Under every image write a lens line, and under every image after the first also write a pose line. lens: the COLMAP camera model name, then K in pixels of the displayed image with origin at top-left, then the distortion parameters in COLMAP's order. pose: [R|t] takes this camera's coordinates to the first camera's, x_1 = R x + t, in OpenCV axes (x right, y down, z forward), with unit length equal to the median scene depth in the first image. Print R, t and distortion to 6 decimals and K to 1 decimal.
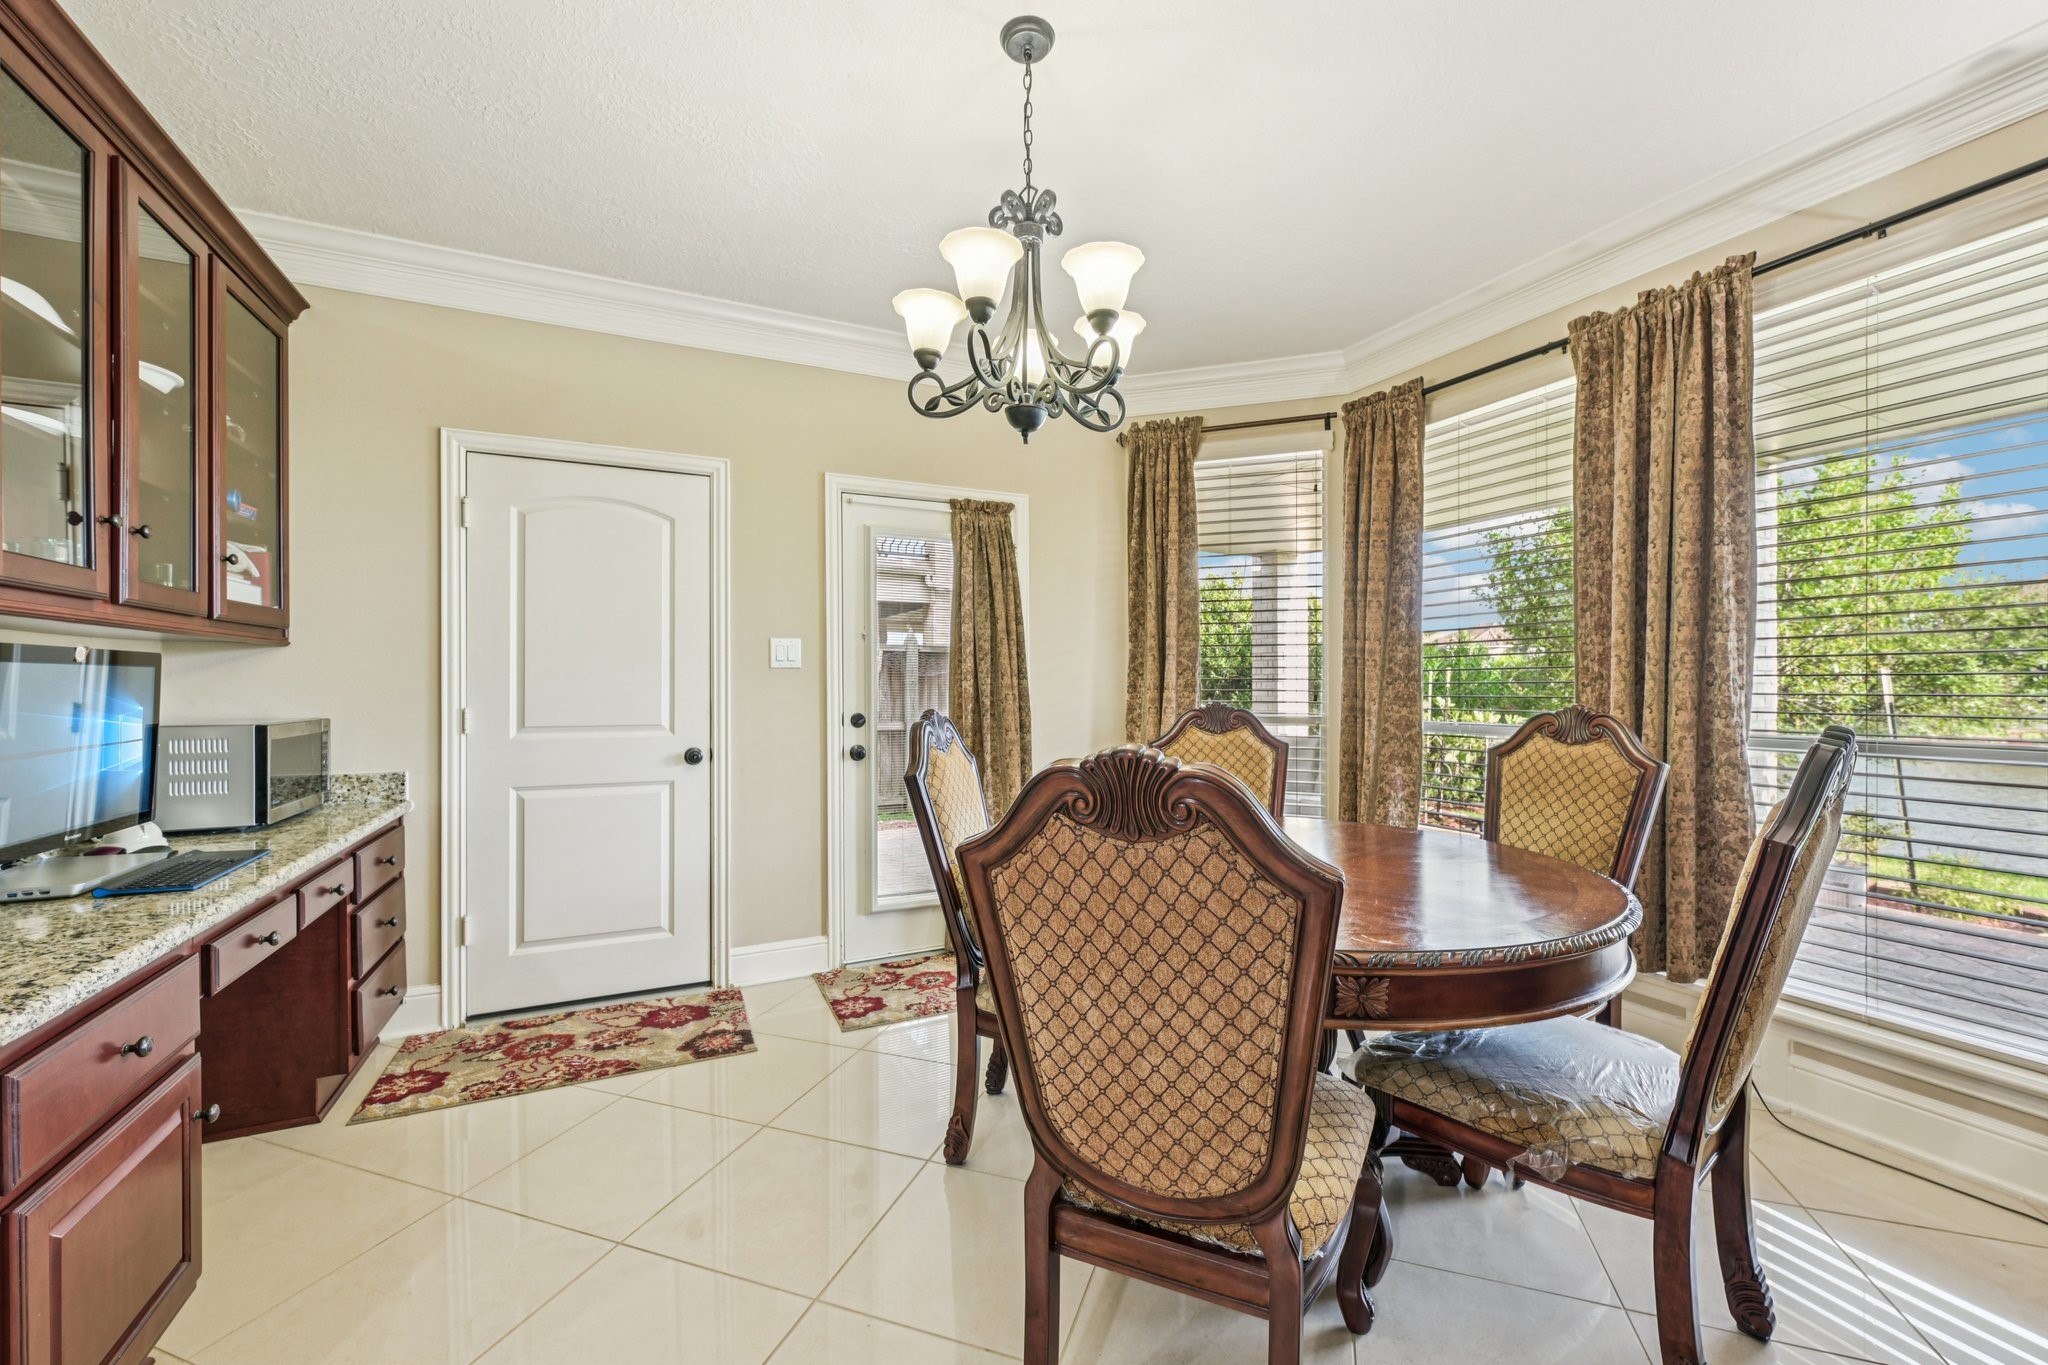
lens RADIAL K [[817.8, 0, 1027.9], [0, 817.8, 686.1], [0, 0, 1]] dist [0.000753, 0.000057]
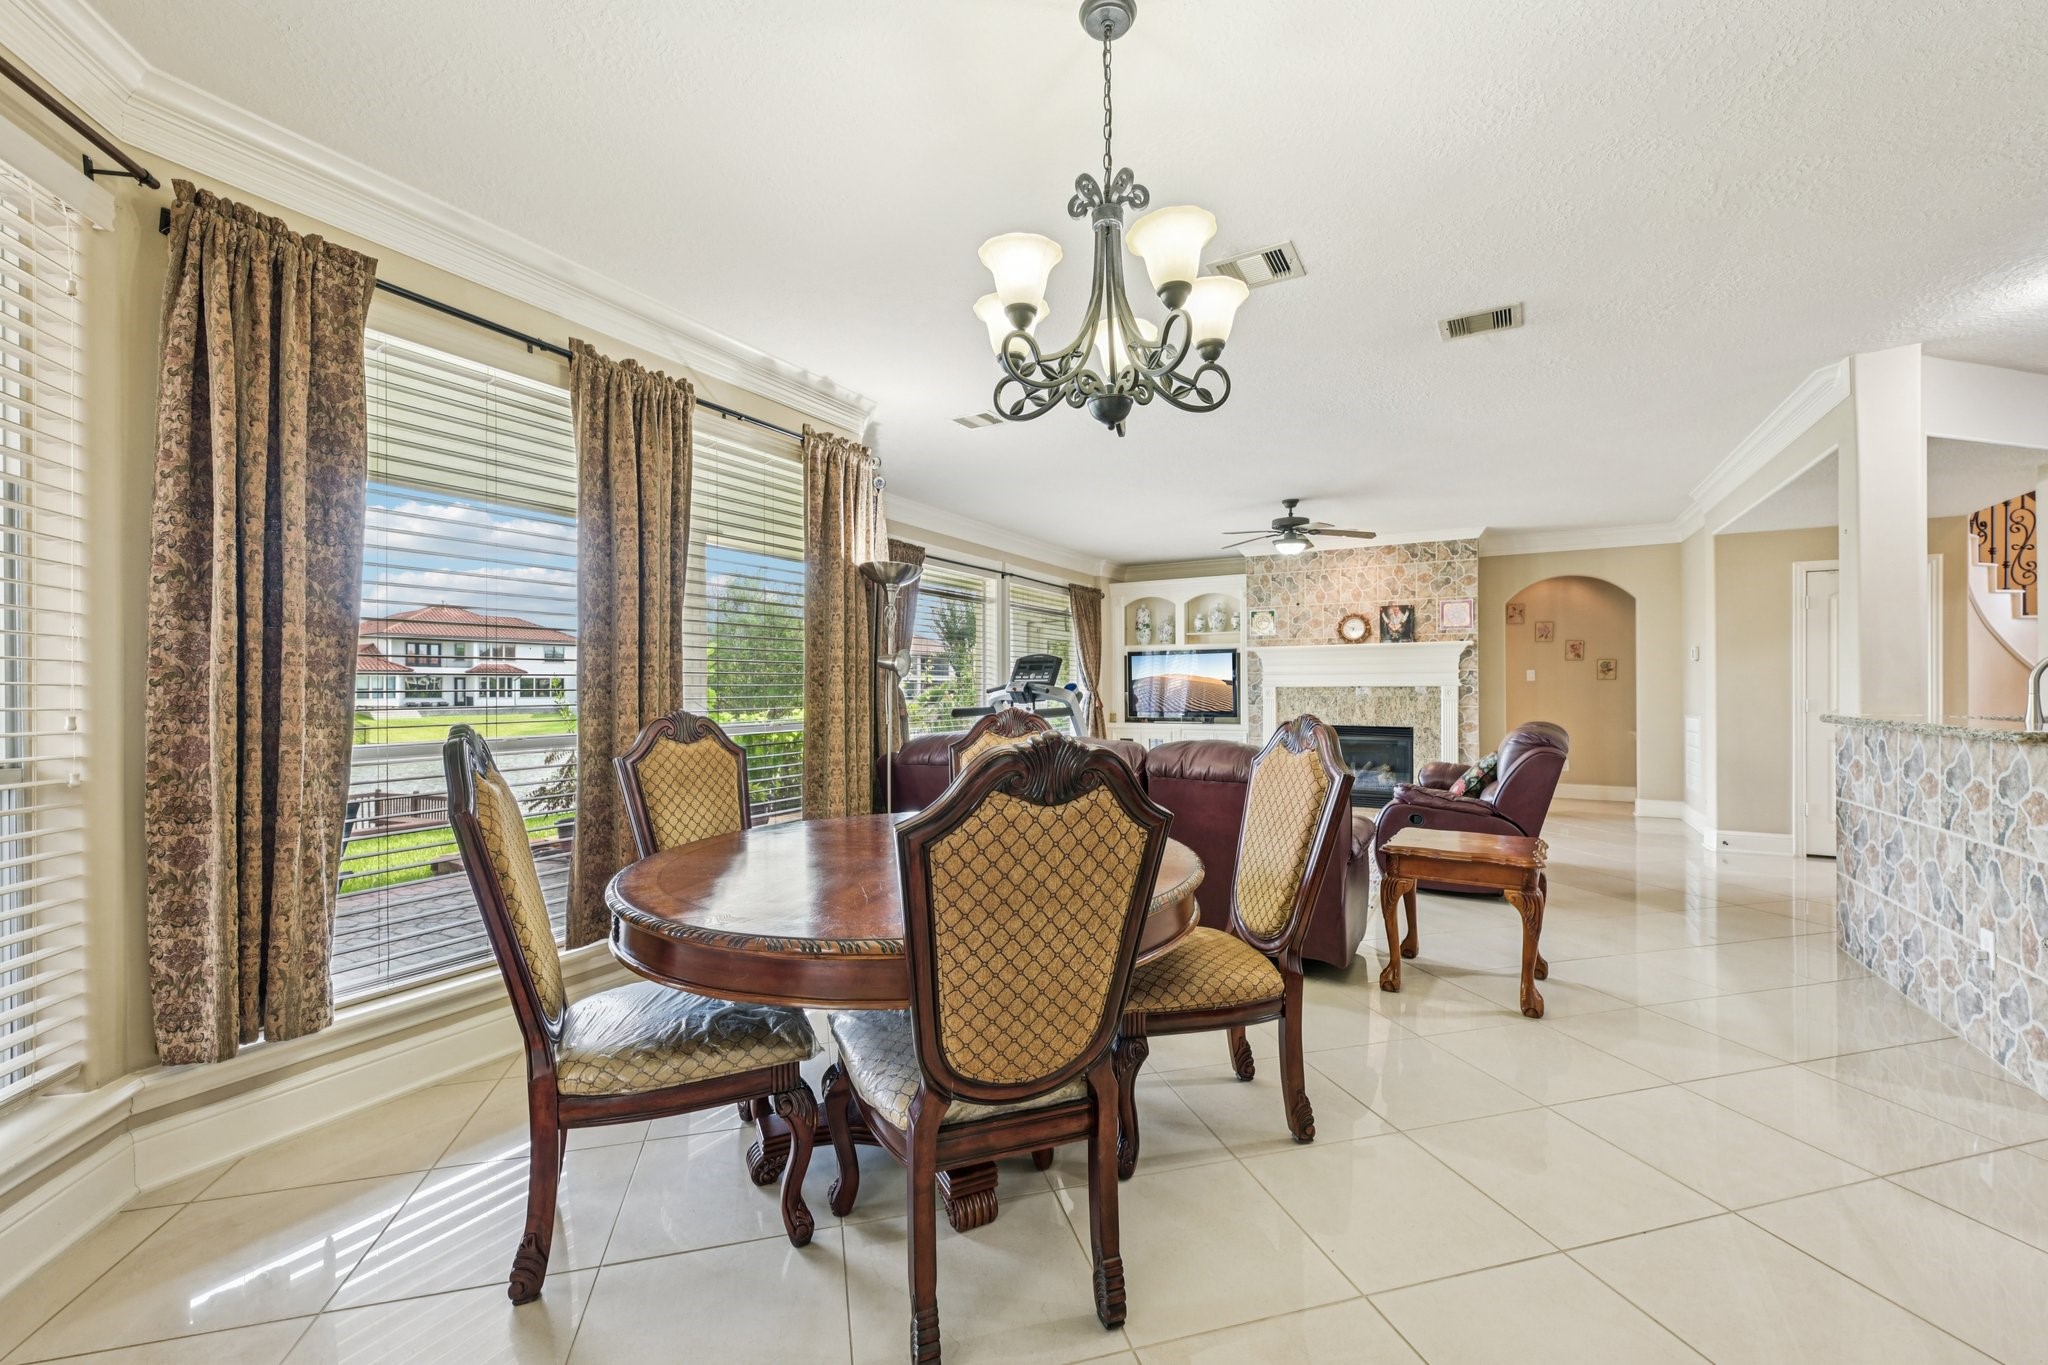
lens RADIAL K [[820.2, 0, 1030.2], [0, 820.2, 690.8], [0, 0, 1]] dist [0.000231, 0.000028]
pose [[-0.572951, 0.001732, 0.819588, -0.528835], [0.006844, 0.999973, 0.002671, -0.006424], [-0.819561, 0.007140, -0.572947, 1.192941]]
